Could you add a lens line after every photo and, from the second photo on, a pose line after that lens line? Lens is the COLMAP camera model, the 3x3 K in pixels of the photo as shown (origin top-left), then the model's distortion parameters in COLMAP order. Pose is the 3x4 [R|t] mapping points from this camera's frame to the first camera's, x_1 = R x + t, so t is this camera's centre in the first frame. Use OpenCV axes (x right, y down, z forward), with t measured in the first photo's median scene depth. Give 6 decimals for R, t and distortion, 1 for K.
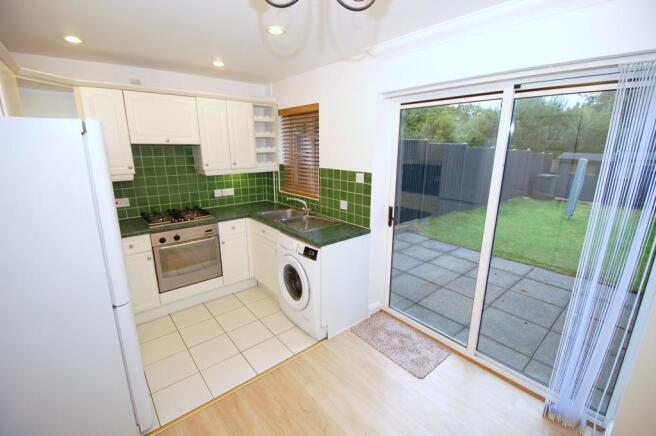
lens RADIAL K [[286.8, 0, 332.7], [0, 286.8, 219.3], [0, 0, 1]] dist [-0.009057, -0.002979]
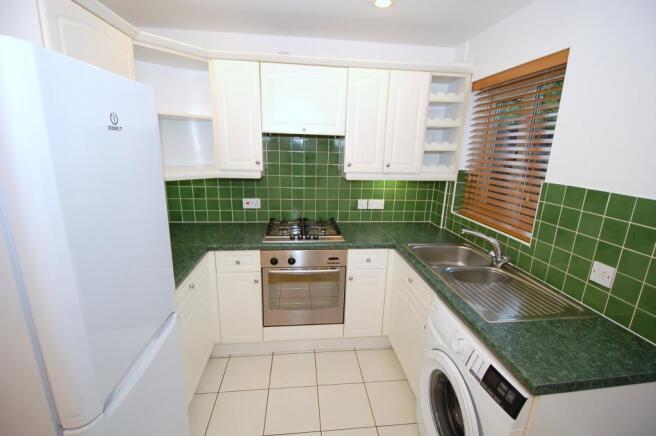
lens RADIAL K [[286.8, 0, 327.8], [0, 286.8, 224.1], [0, 0, 1]] dist [-0.009057, -0.002979]
pose [[0.825452, 0.161734, -0.540806, -0.075389], [-0.161060, 0.985729, 0.048962, -0.070781], [0.541007, 0.046686, 0.839721, 0.377296]]
